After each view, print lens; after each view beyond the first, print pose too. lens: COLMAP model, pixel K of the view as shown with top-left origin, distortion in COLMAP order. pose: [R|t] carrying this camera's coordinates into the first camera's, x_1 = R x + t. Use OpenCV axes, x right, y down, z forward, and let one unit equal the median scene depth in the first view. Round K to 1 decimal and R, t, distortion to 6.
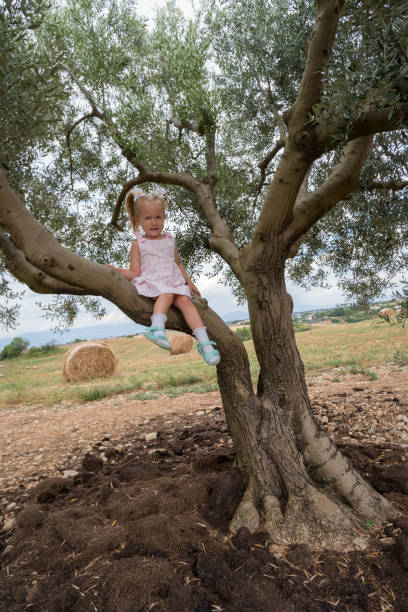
lens RADIAL K [[408.8, 0, 199.7], [0, 408.8, 306.2], [0, 0, 1]] dist [0.000405, 0.000665]
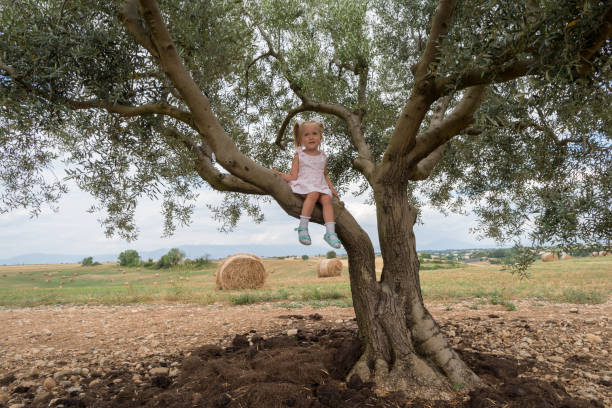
lens RADIAL K [[408.8, 0, 308.2], [0, 408.8, 199.5], [0, 0, 1]] dist [0.000405, 0.000665]
pose [[0.990272, 0.078454, -0.114923, 0.026401], [-0.087487, 0.993279, -0.075785, 0.041689], [0.108205, 0.085102, 0.990479, -0.149815]]
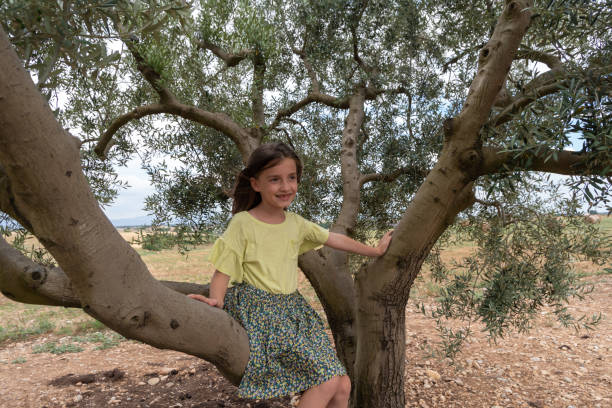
lens RADIAL K [[408.8, 0, 308.2], [0, 408.8, 199.5], [0, 0, 1]] dist [0.000405, 0.000665]
pose [[0.887742, 0.125639, 0.442865, -0.180765], [-0.108155, 0.992031, -0.064634, -0.106244], [-0.447456, 0.009480, 0.894256, 0.180469]]
